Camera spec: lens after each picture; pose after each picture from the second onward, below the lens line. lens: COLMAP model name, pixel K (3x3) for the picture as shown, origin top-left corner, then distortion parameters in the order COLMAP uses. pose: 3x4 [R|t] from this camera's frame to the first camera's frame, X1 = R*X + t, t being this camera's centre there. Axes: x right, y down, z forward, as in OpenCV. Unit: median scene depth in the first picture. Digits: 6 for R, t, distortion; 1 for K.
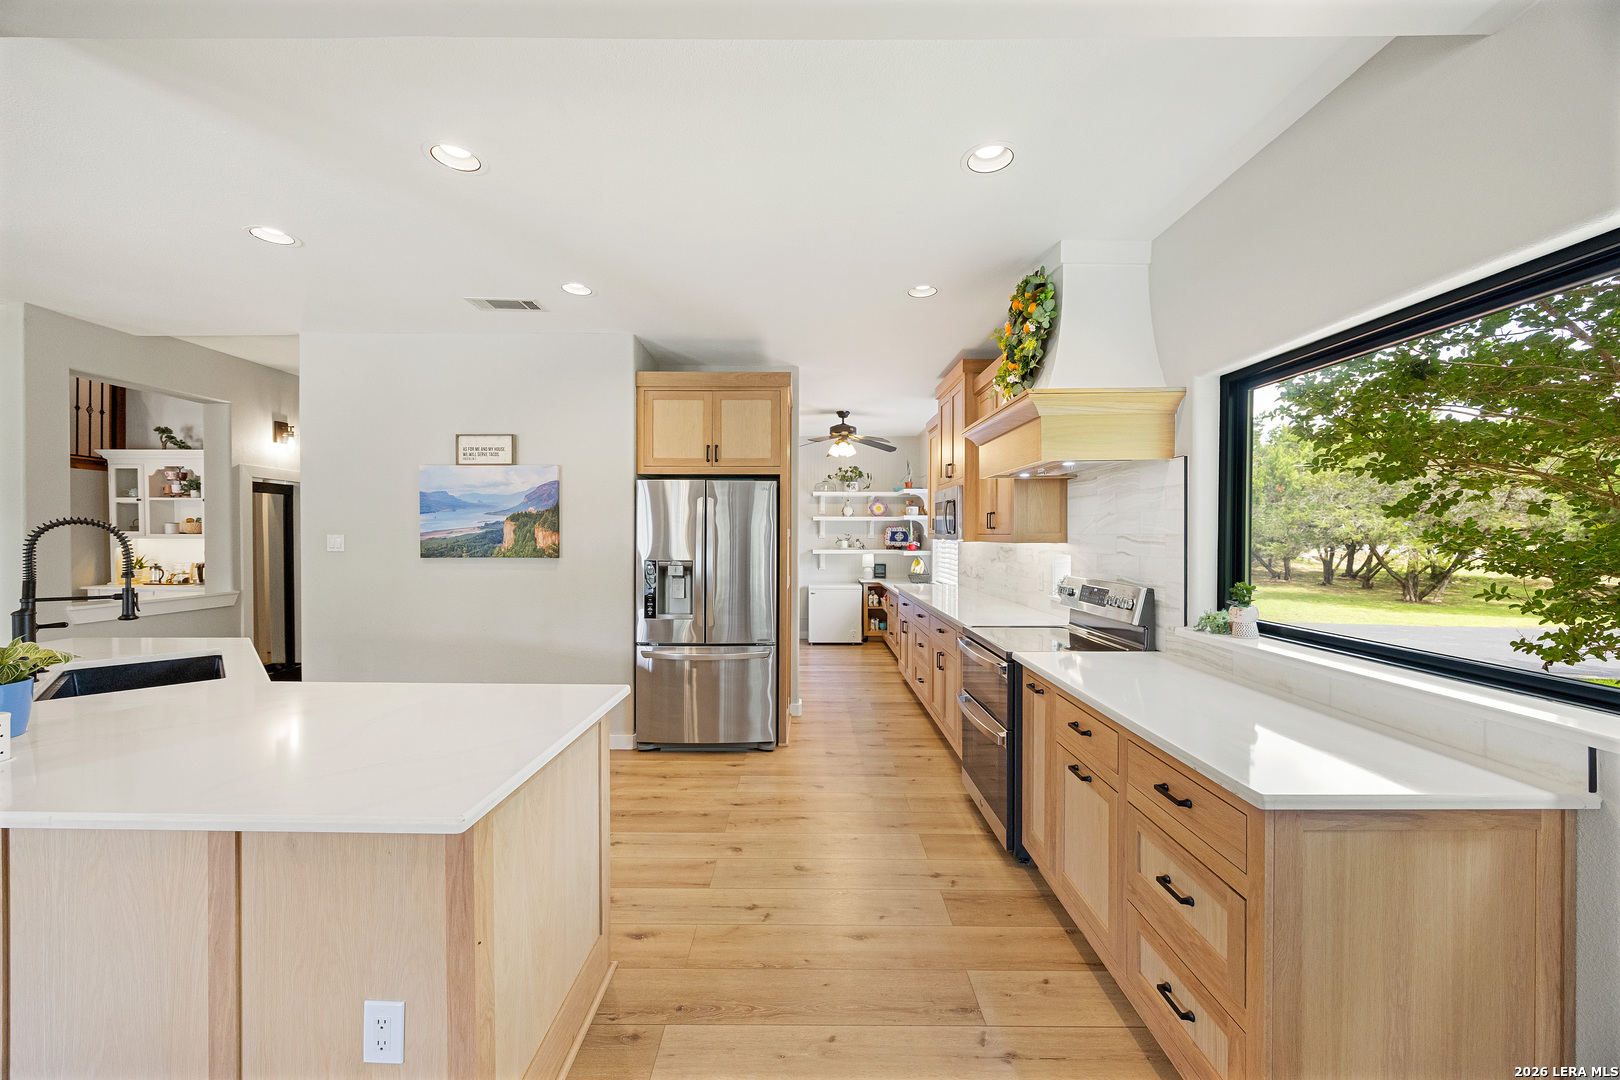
lens RADIAL K [[619.3, 0, 804.0], [0, 619.3, 538.0], [0, 0, 1]] dist [-0.001499, 0.000470]
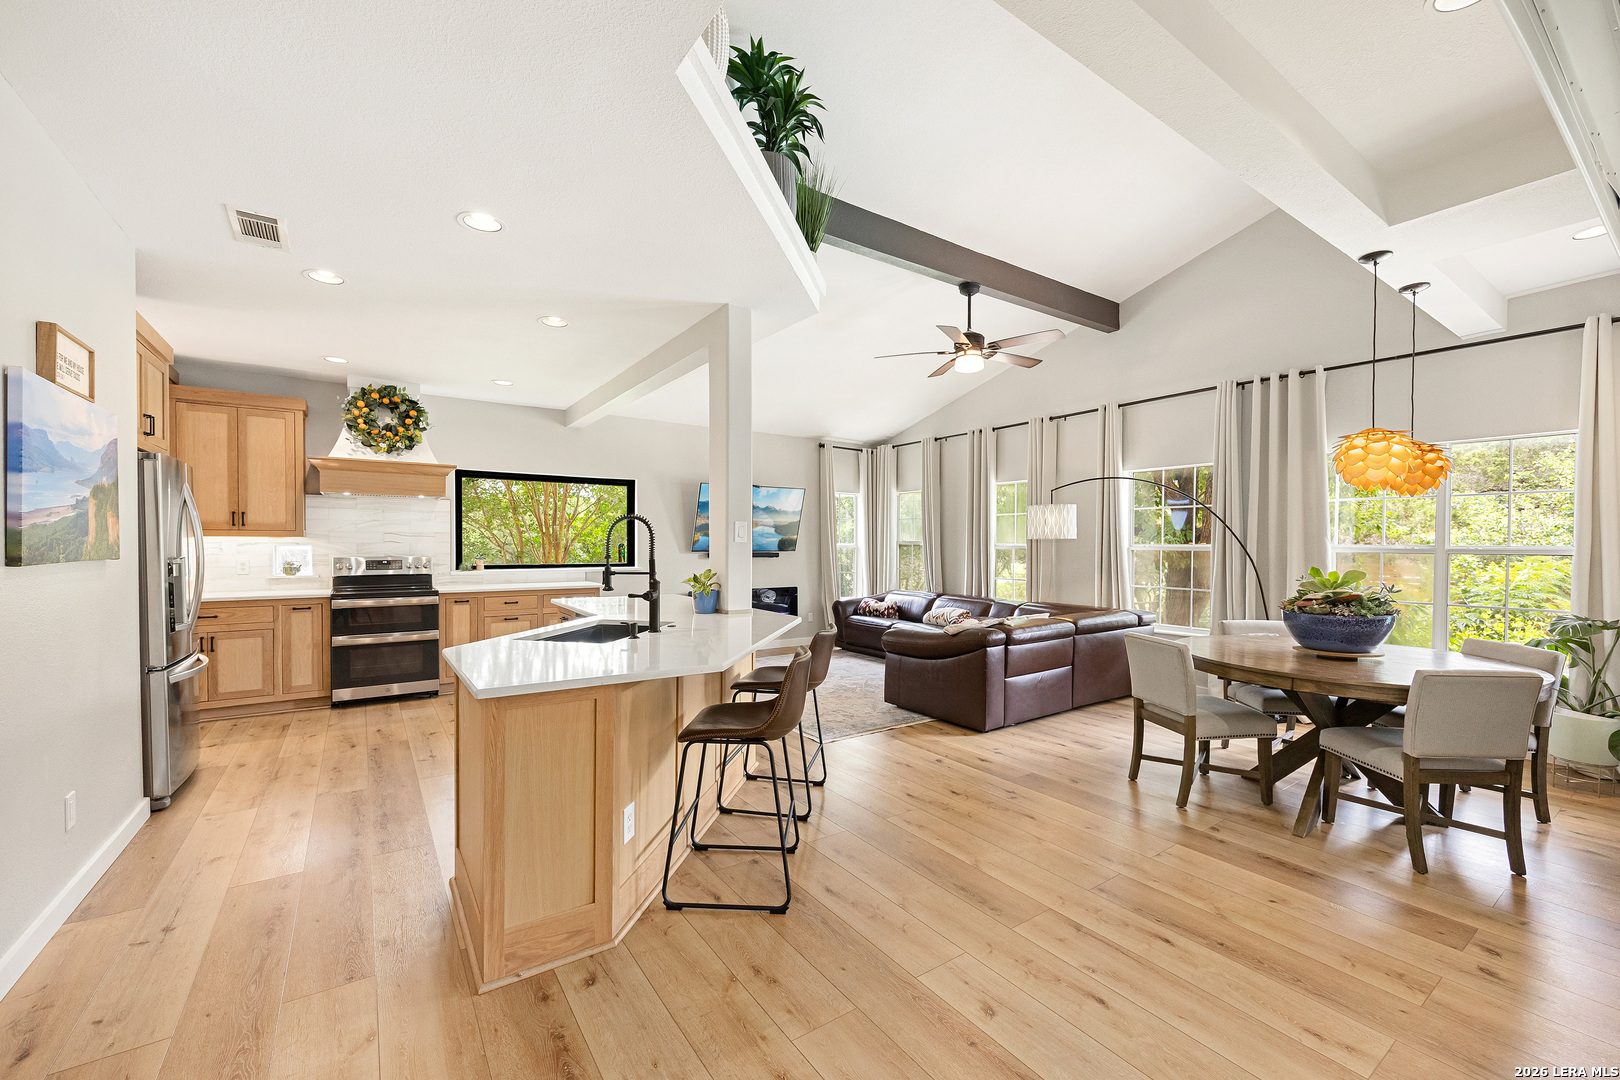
lens RADIAL K [[650.5, 0, 805.2], [0, 650.5, 550.0], [0, 0, 1]] dist [-0.000431, -0.000180]
pose [[-0.569606, -0.014020, 0.821798, -0.833830], [0.001979, 0.999828, 0.018429, 0.007278], [-0.821916, 0.012123, -0.569480, 0.489276]]
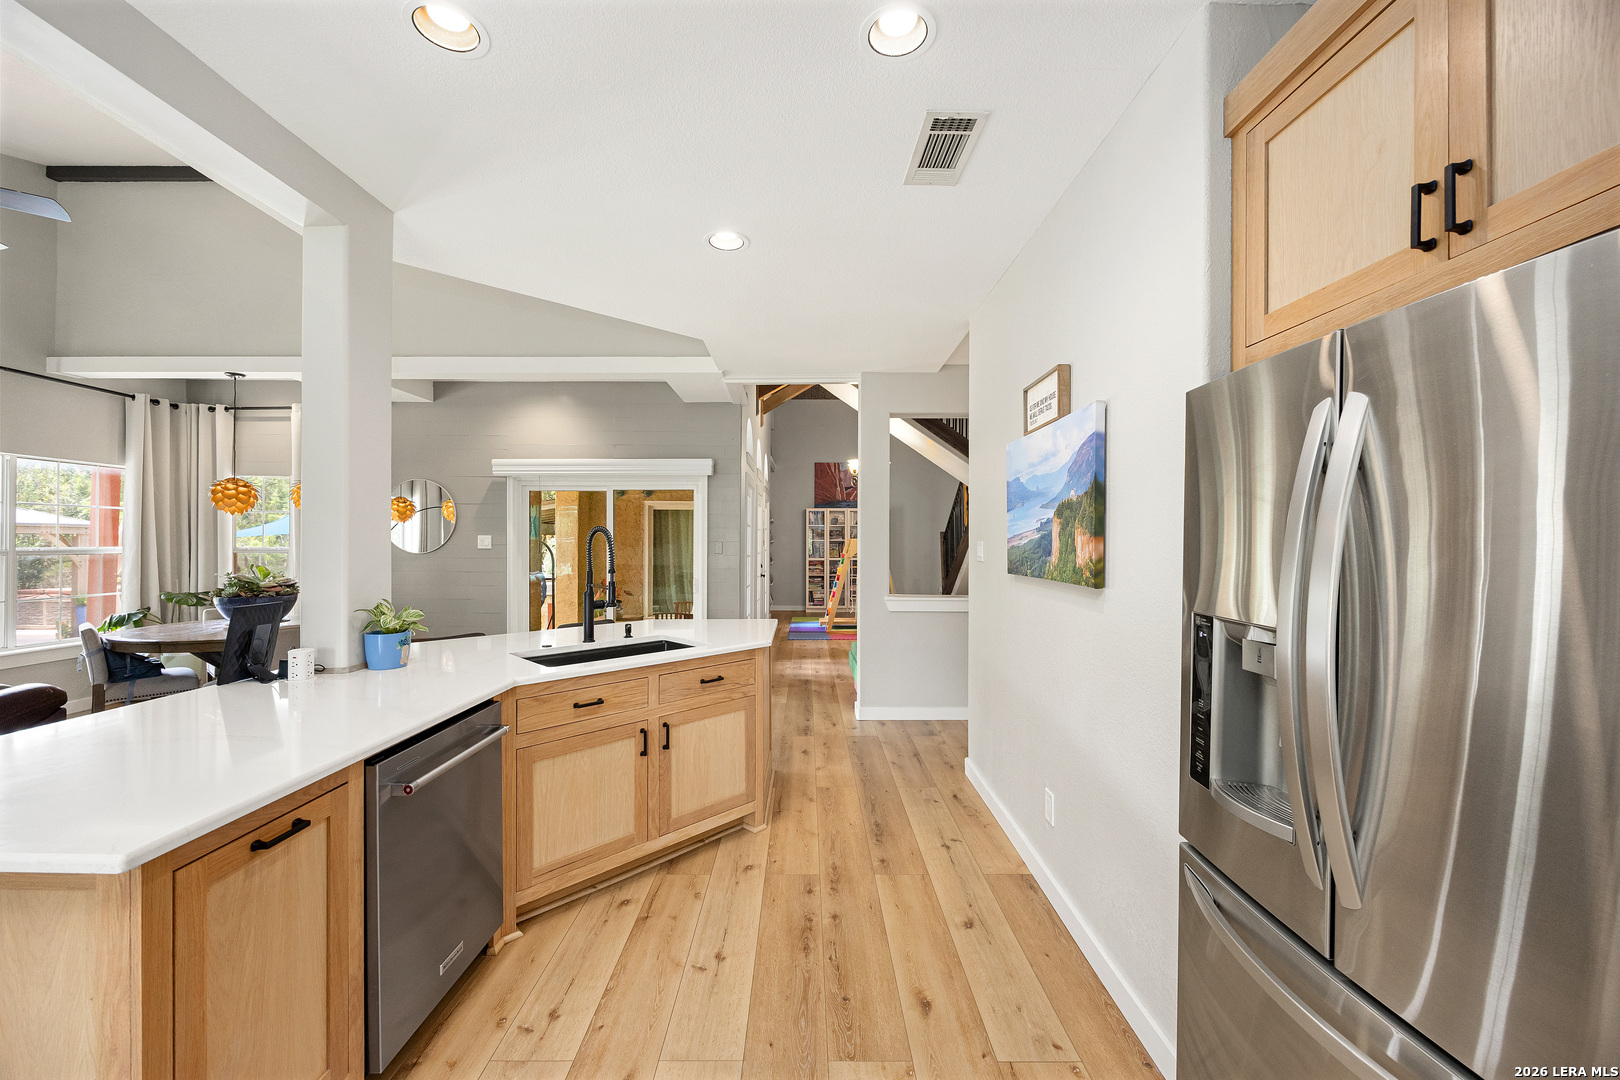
lens RADIAL K [[619.3, 0, 804.0], [0, 619.3, 538.0], [0, 0, 1]] dist [-0.001499, 0.000470]
pose [[0.004789, -0.005291, -0.999975, 0.058679], [-0.012409, 0.999909, -0.005351, -0.001465], [0.999912, 0.012434, 0.004723, 0.468040]]
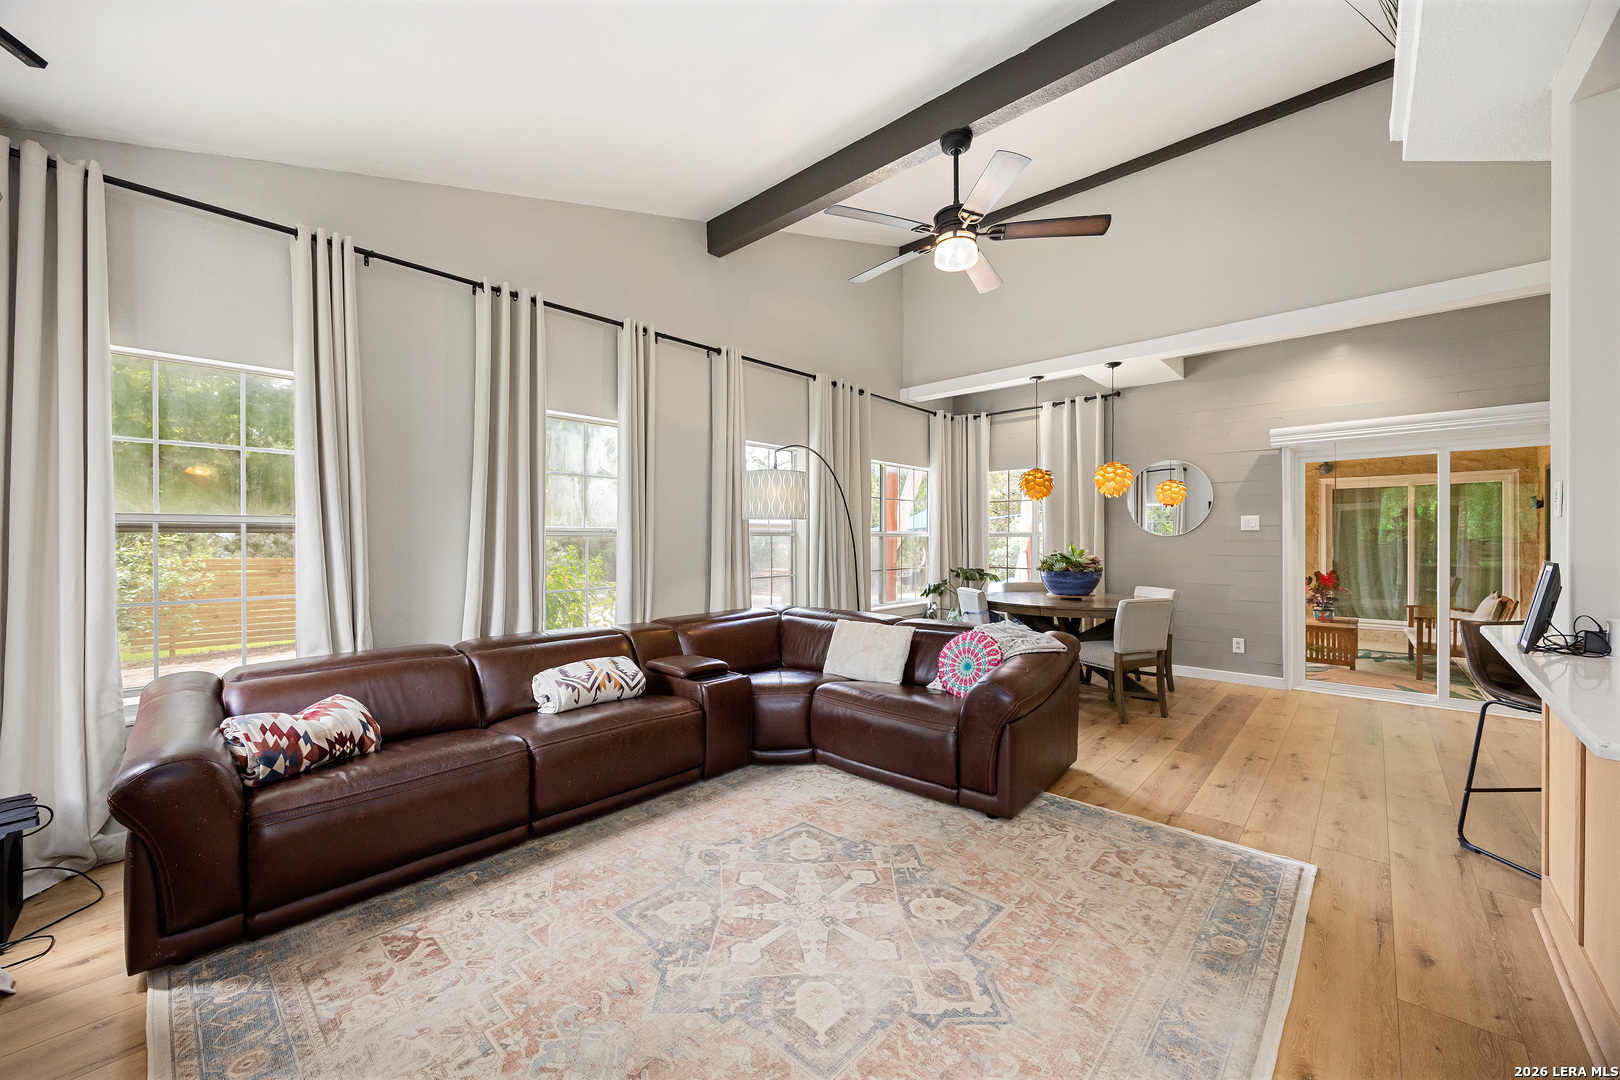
lens RADIAL K [[619.3, 0, 804.0], [0, 619.3, 538.0], [0, 0, 1]] dist [-0.001499, 0.000470]
pose [[-0.671572, -0.001422, -0.740938, 0.155245], [-0.005085, 0.999983, 0.002690, 0.025748], [0.740922, 0.005574, -0.671568, 0.124082]]
